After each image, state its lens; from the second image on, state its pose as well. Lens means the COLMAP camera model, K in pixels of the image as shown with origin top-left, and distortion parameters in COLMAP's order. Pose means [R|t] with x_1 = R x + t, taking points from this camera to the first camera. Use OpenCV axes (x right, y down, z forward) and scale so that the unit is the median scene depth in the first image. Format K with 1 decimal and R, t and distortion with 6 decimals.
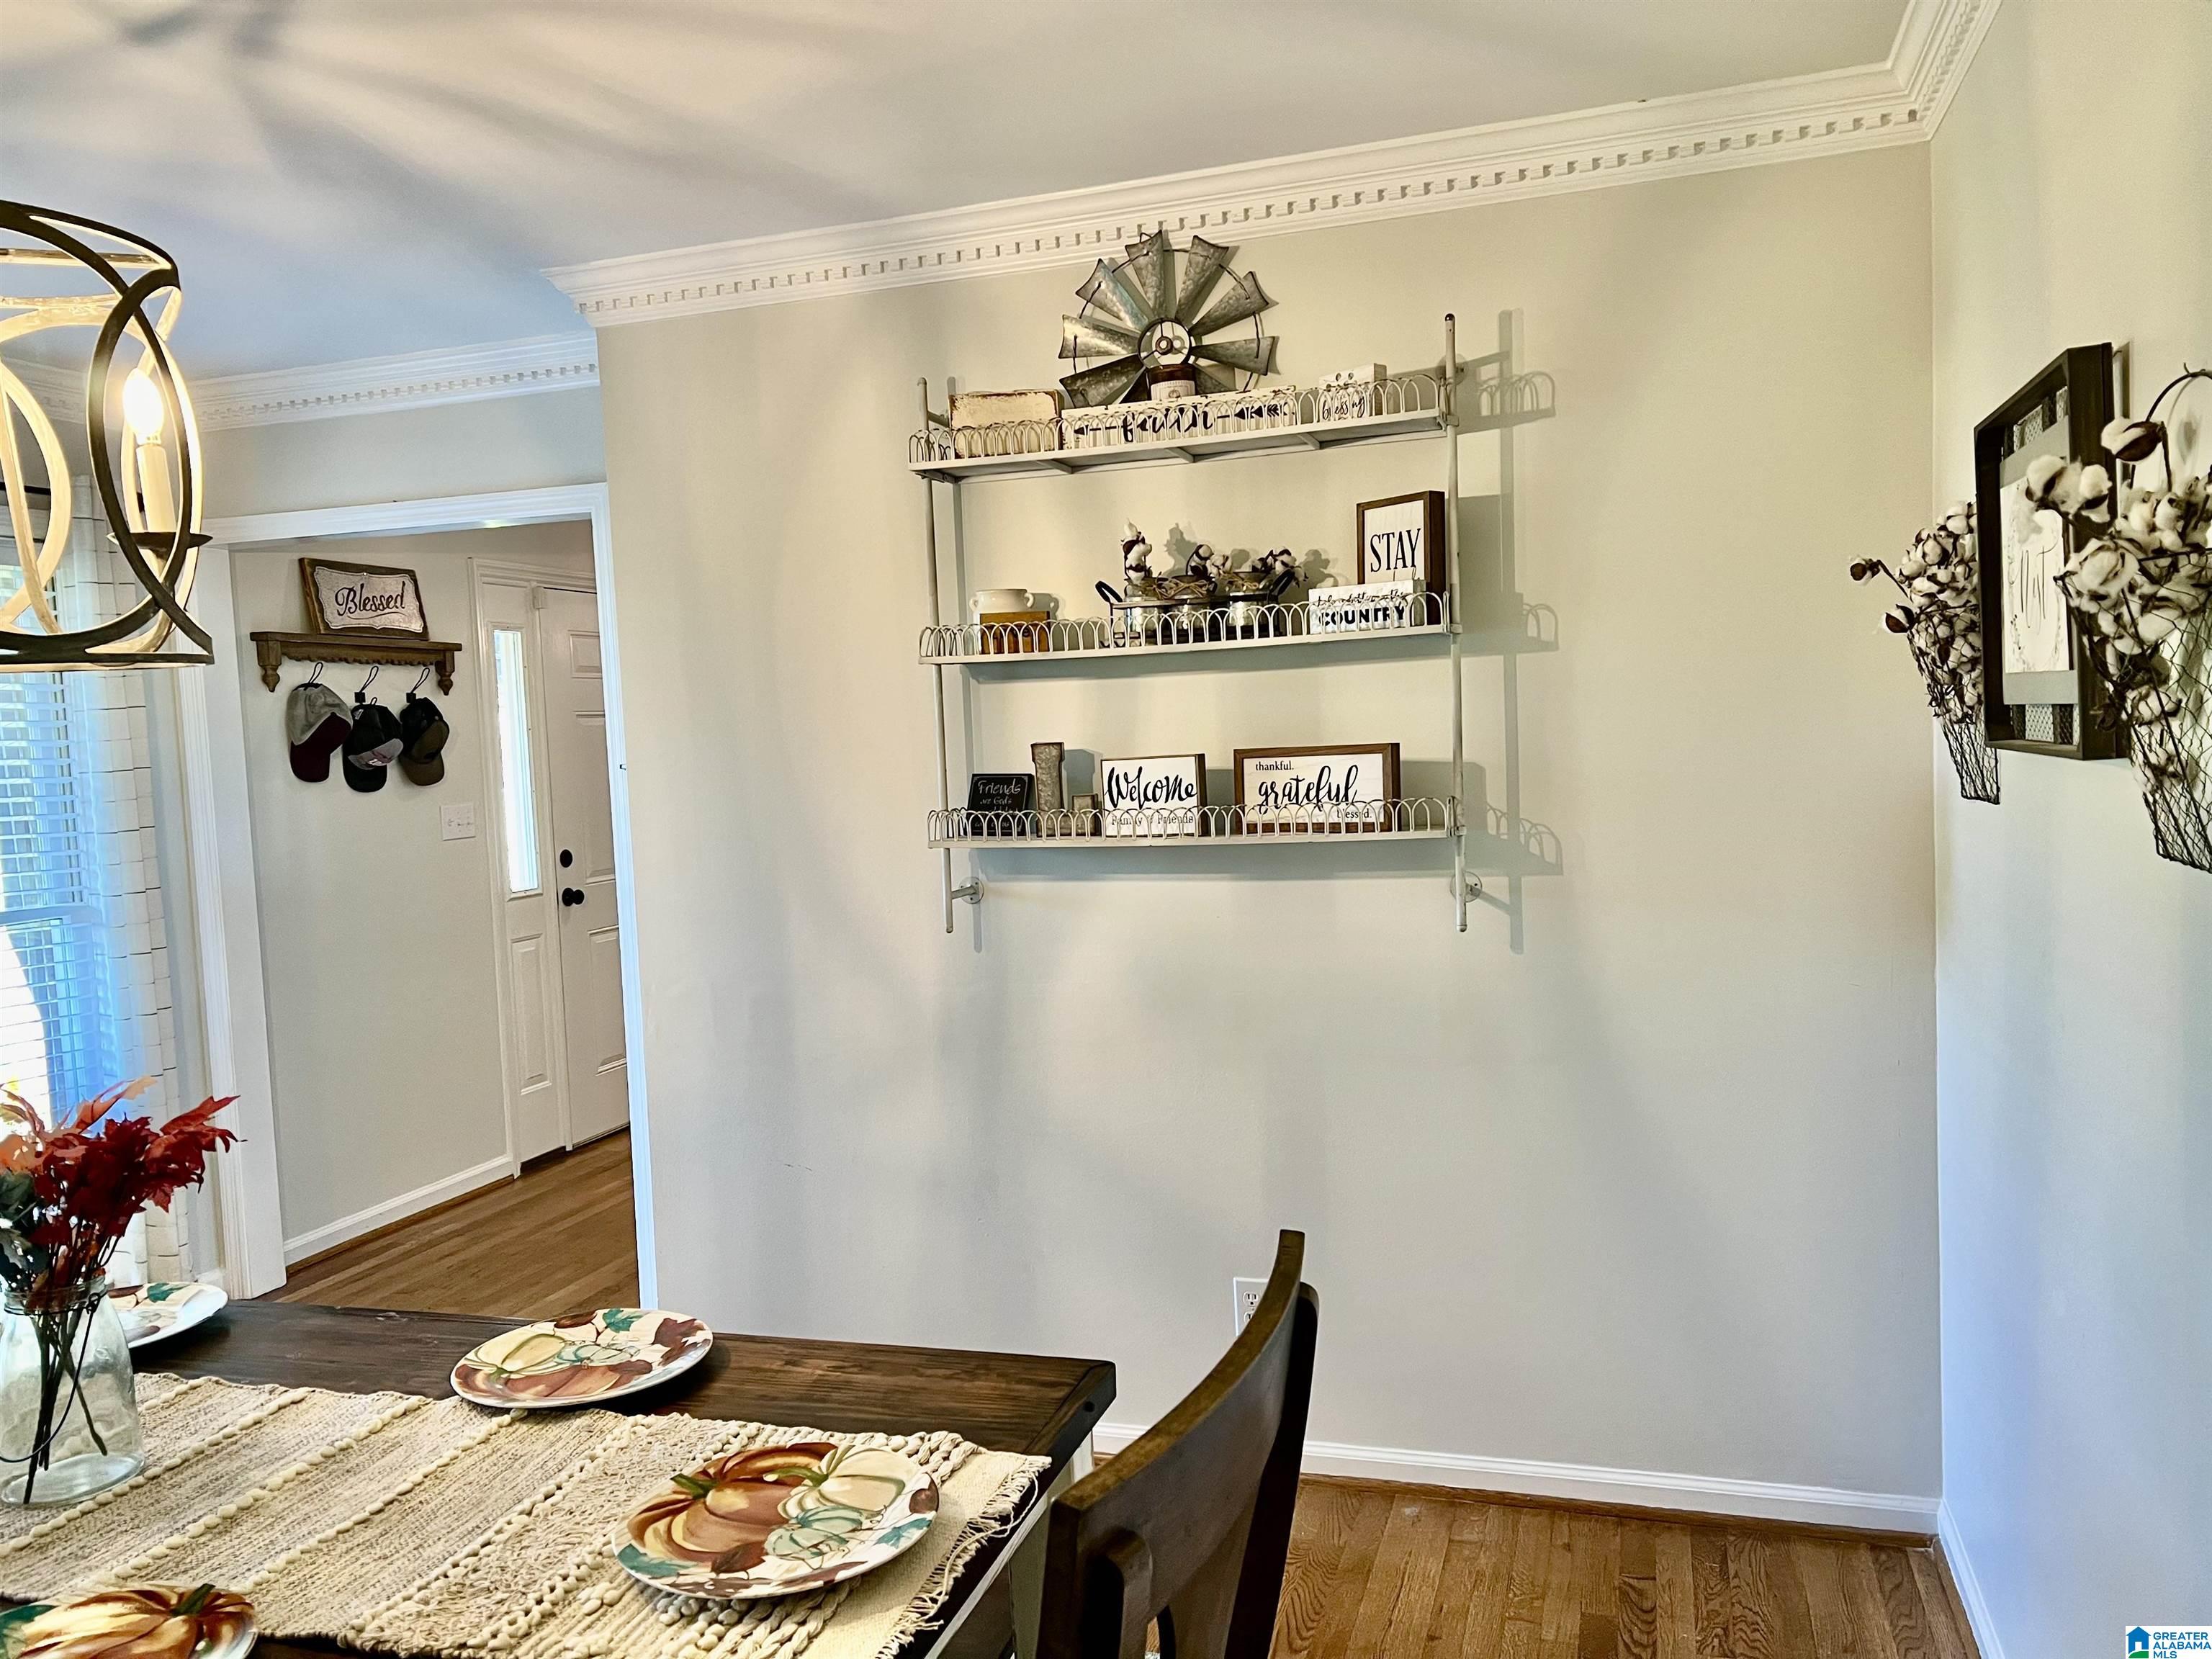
lens RADIAL K [[1656.3, 0, 1113.2], [0, 1656.3, 846.2], [0, 0, 1]] dist [0.038328, -0.022876]
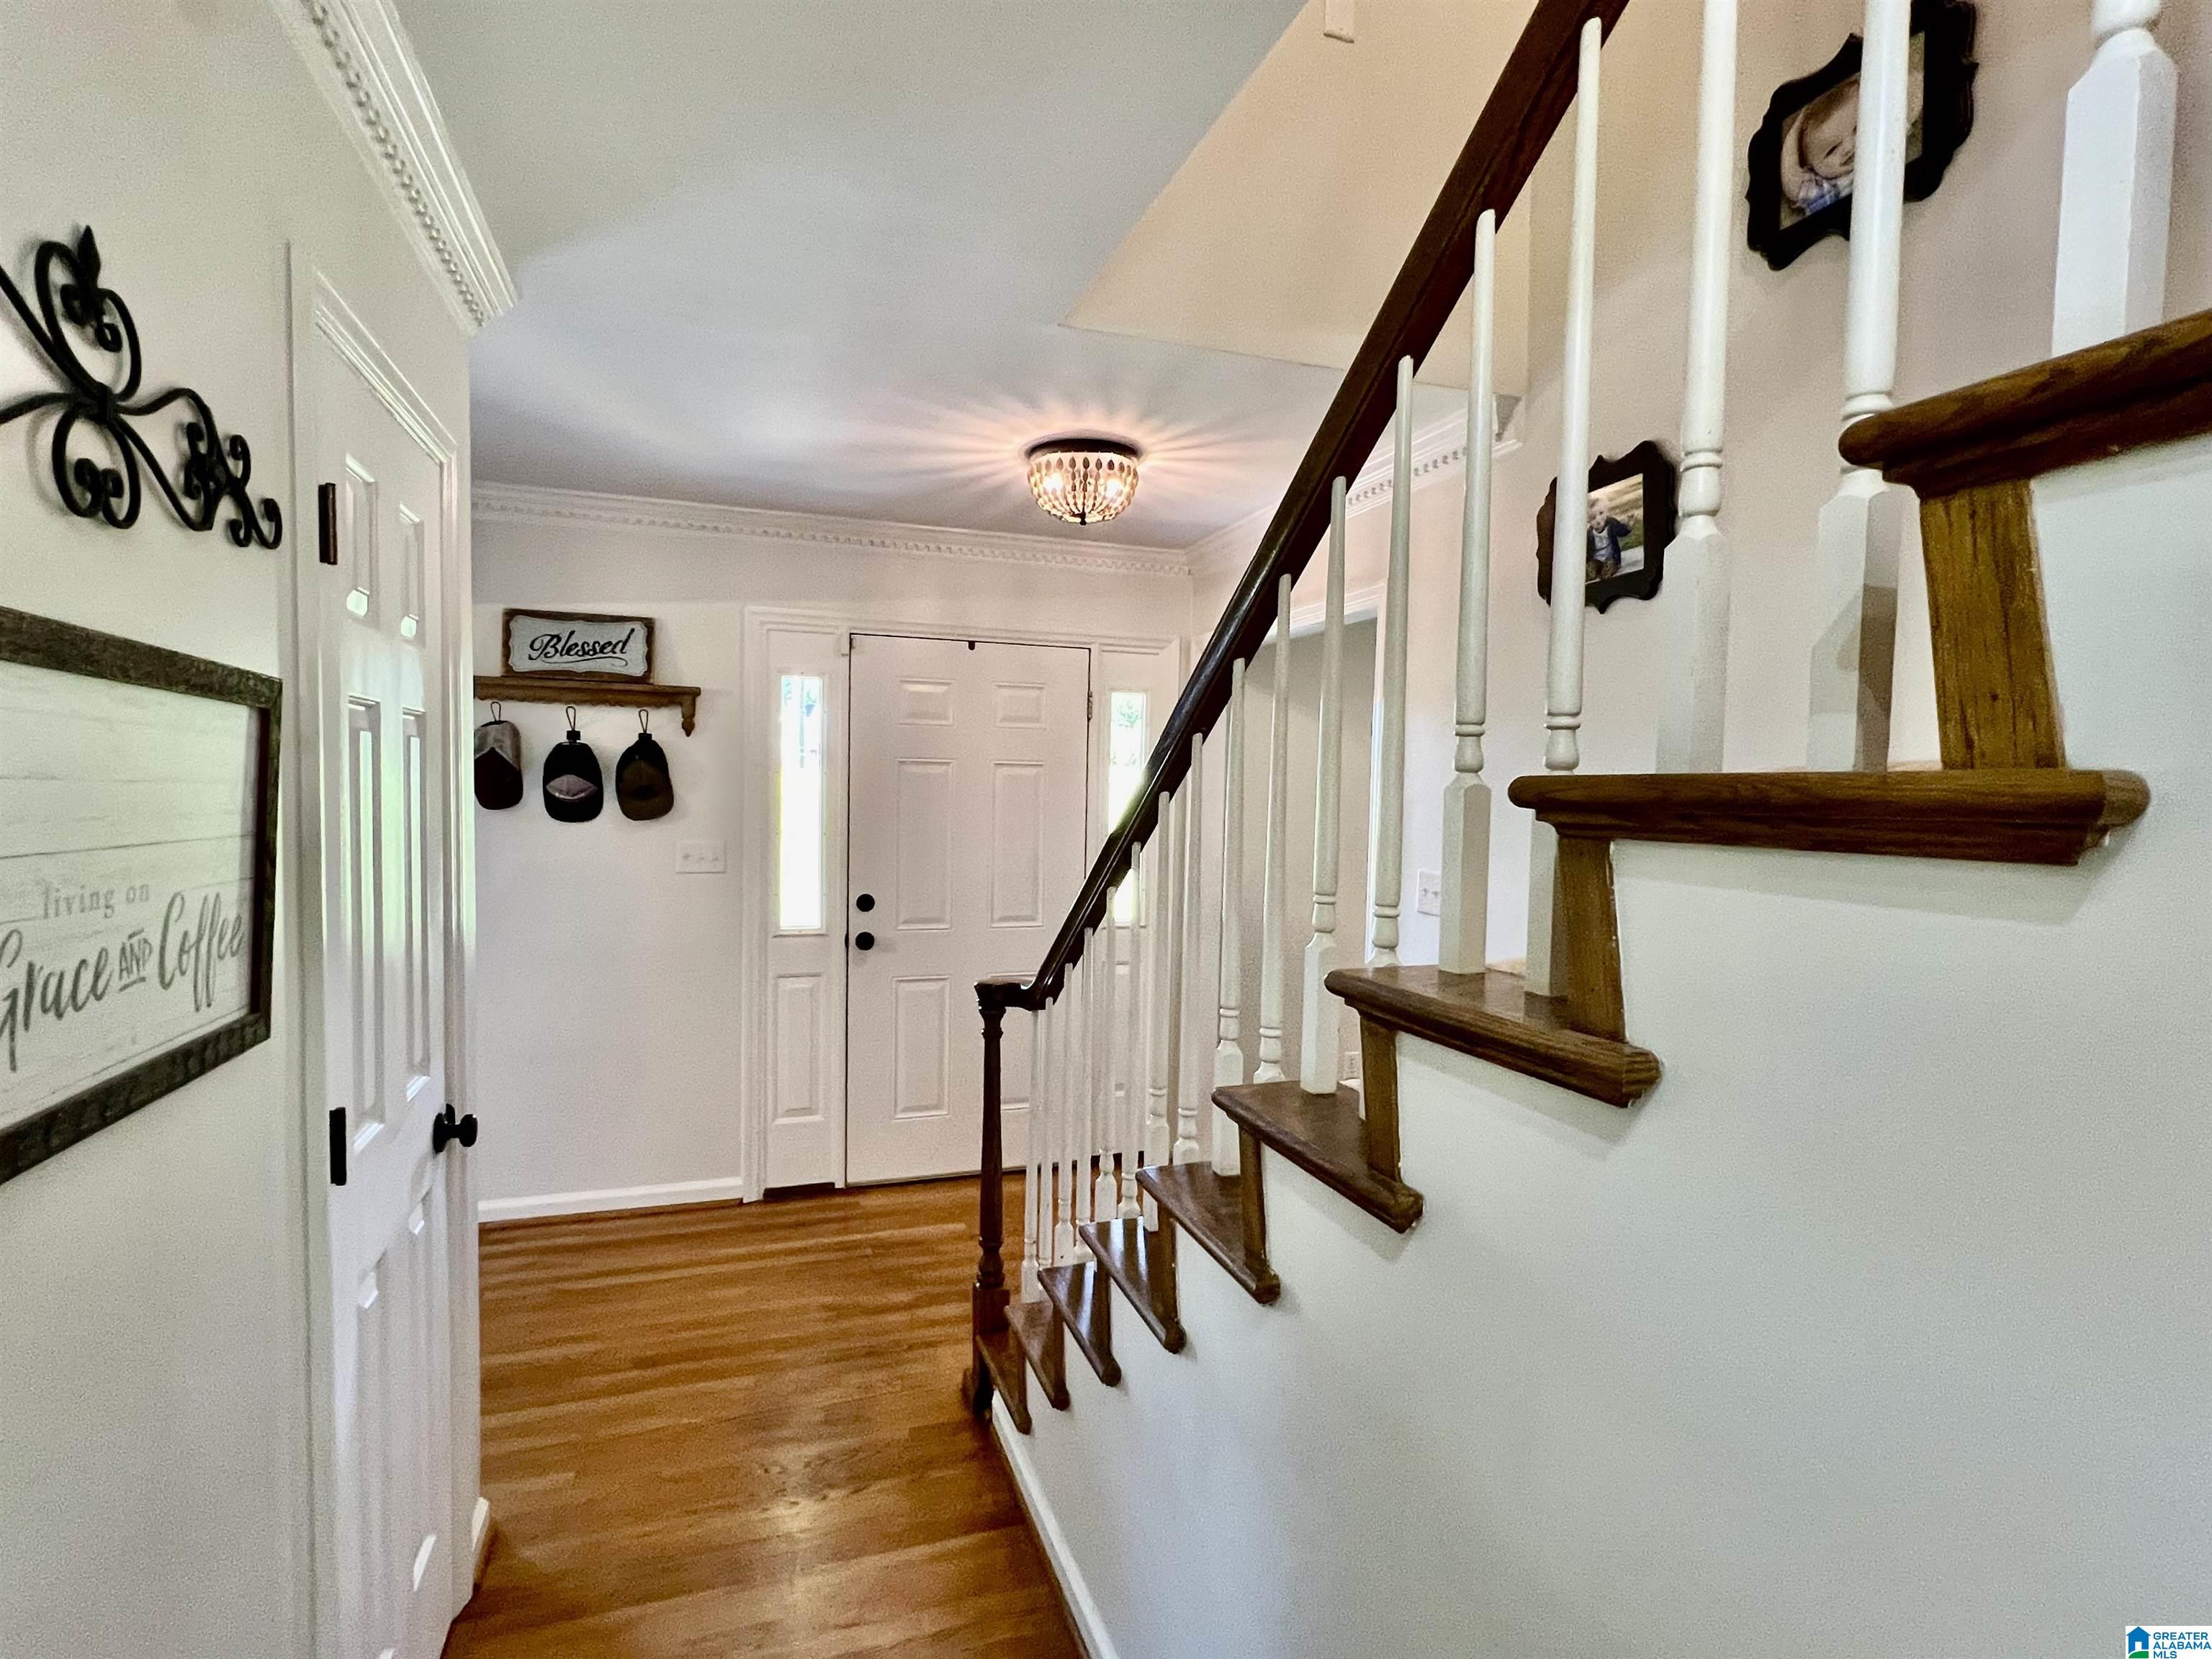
lens RADIAL K [[1089.2, 0, 1107.0], [0, 1089.2, 833.9], [0, 0, 1]] dist [-0.001245, -0.000431]
pose [[0.599634, 0.093575, -0.794785, 0.347040], [-0.102701, 0.993926, 0.039537, -0.093324], [0.793657, 0.057918, 0.605602, 0.888333]]
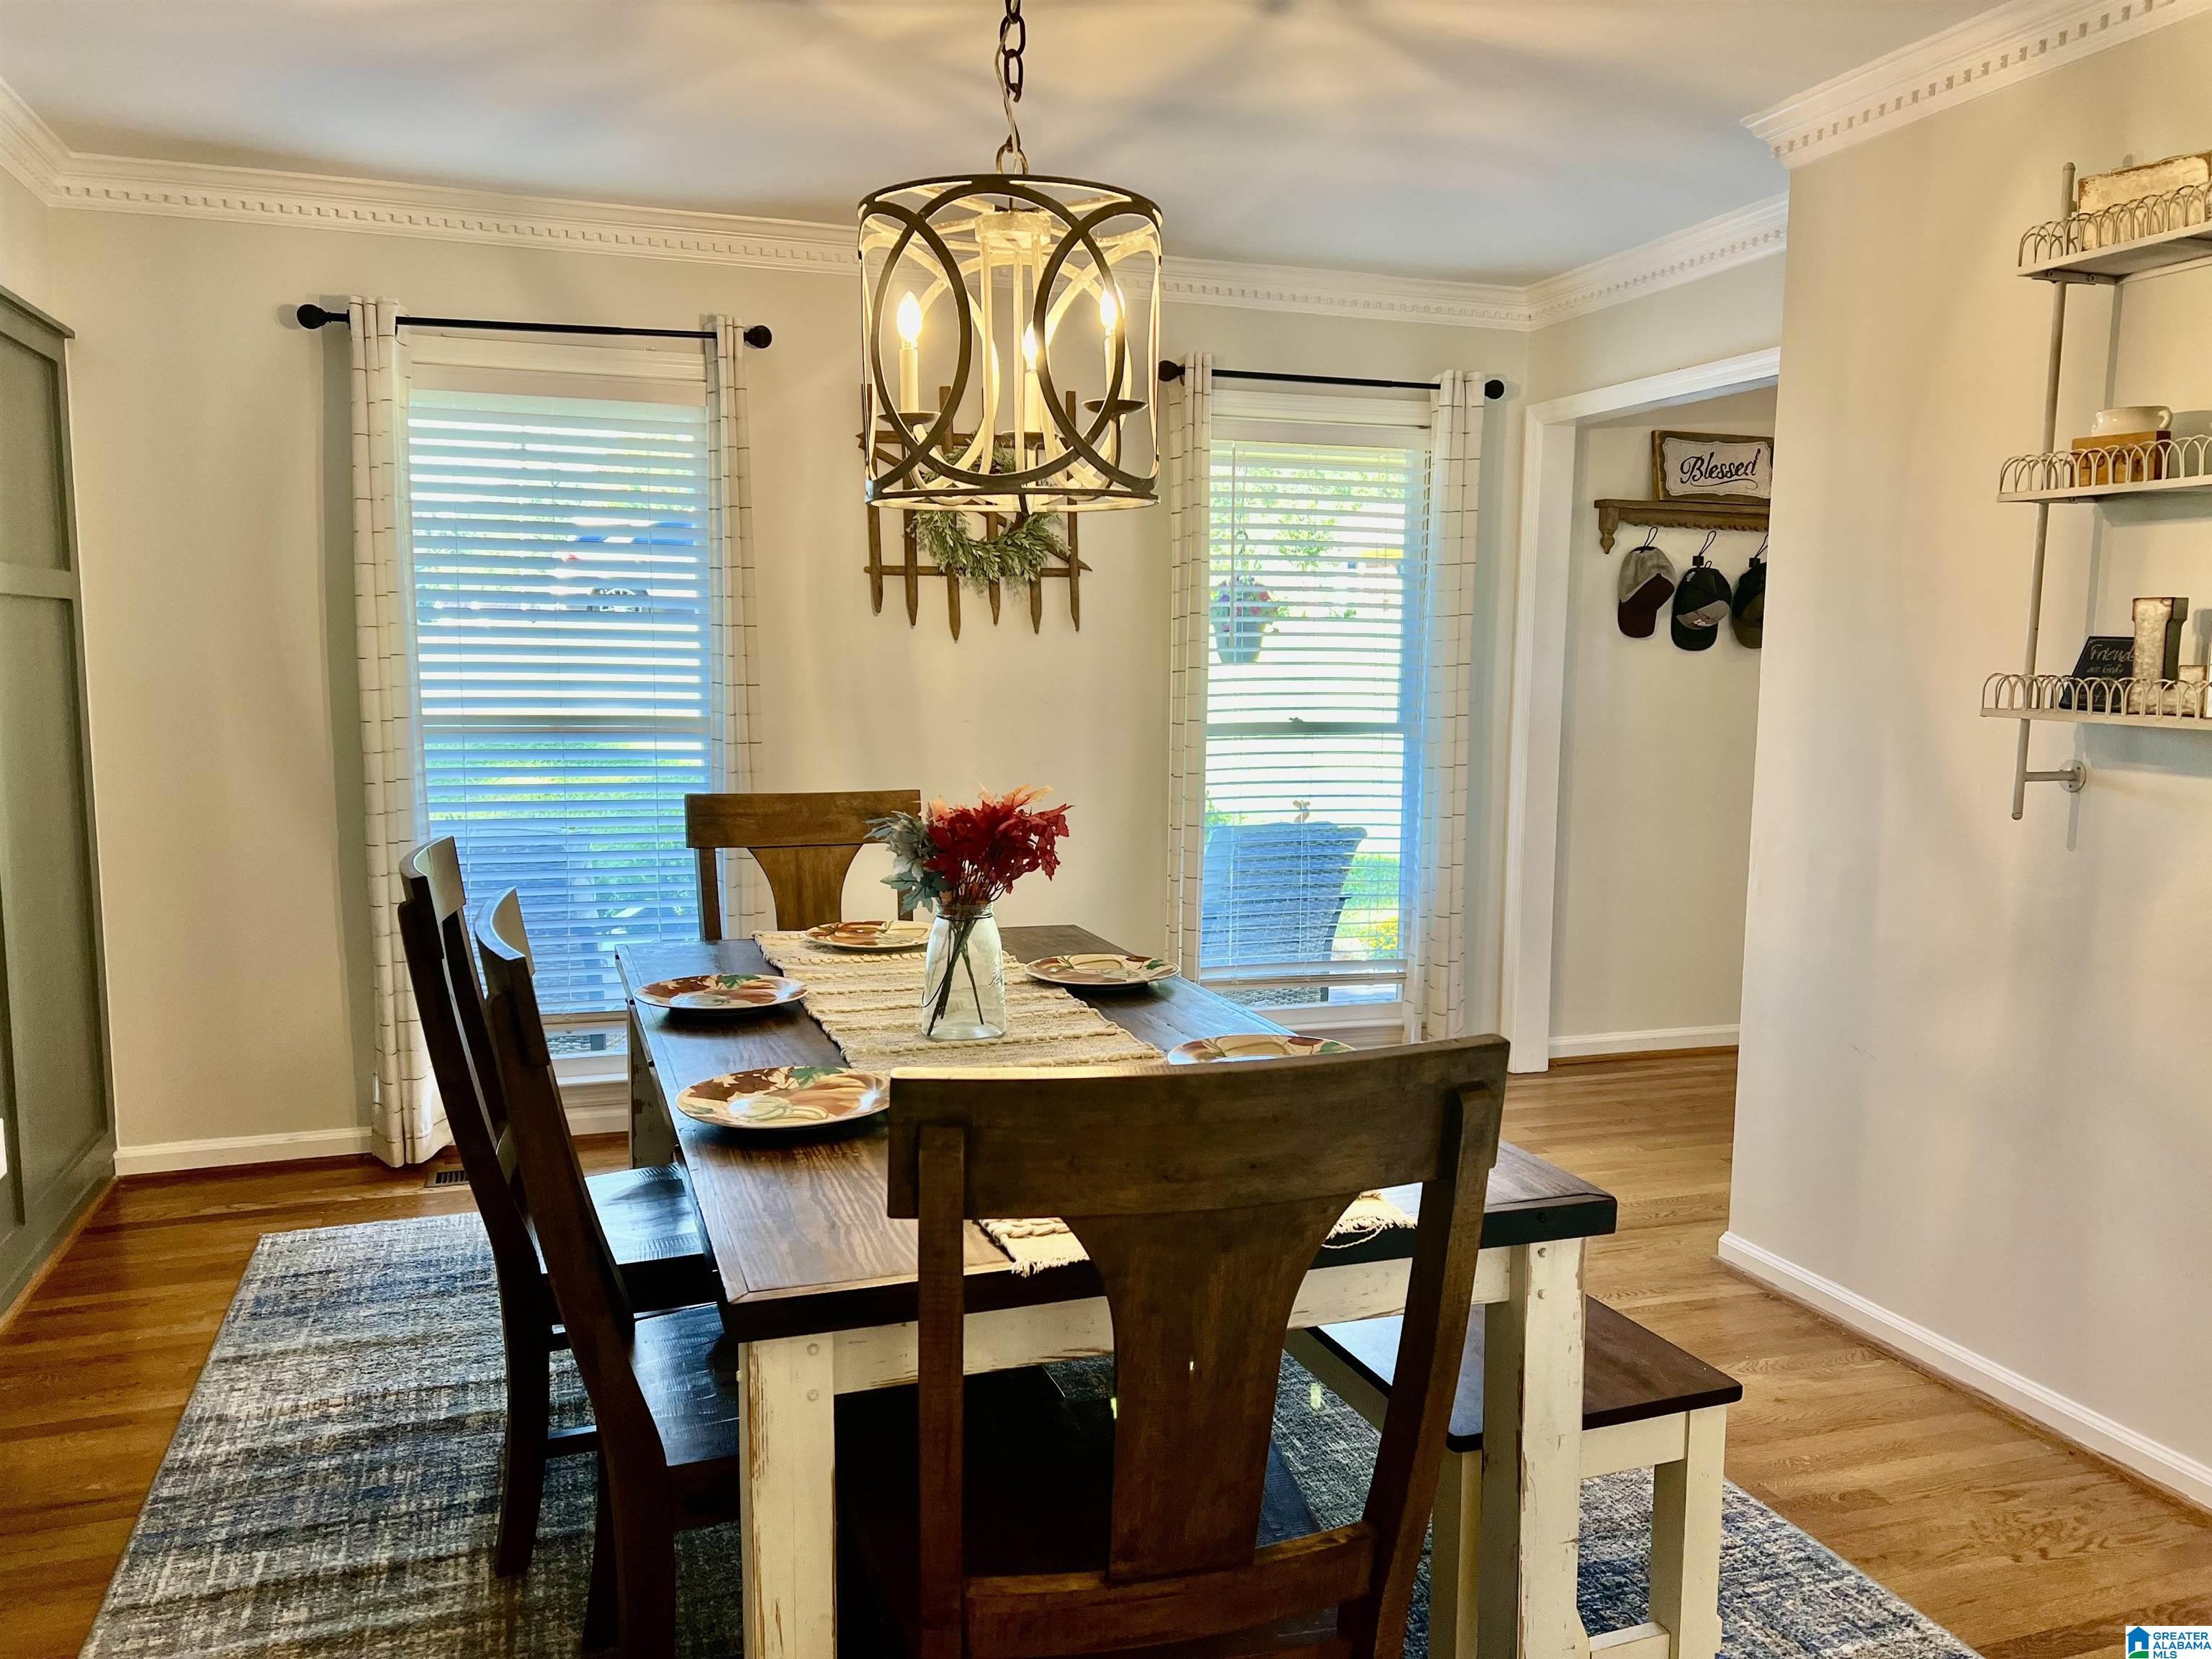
lens RADIAL K [[1656.3, 0, 1101.6], [0, 1656.3, 810.9], [0, 0, 1]] dist [0.038328, -0.022876]
pose [[0.590603, 0.130484, -0.796343, 0.200821], [-0.096729, 0.991172, 0.090669, 0.010005], [0.801144, 0.023481, 0.598011, 0.064510]]
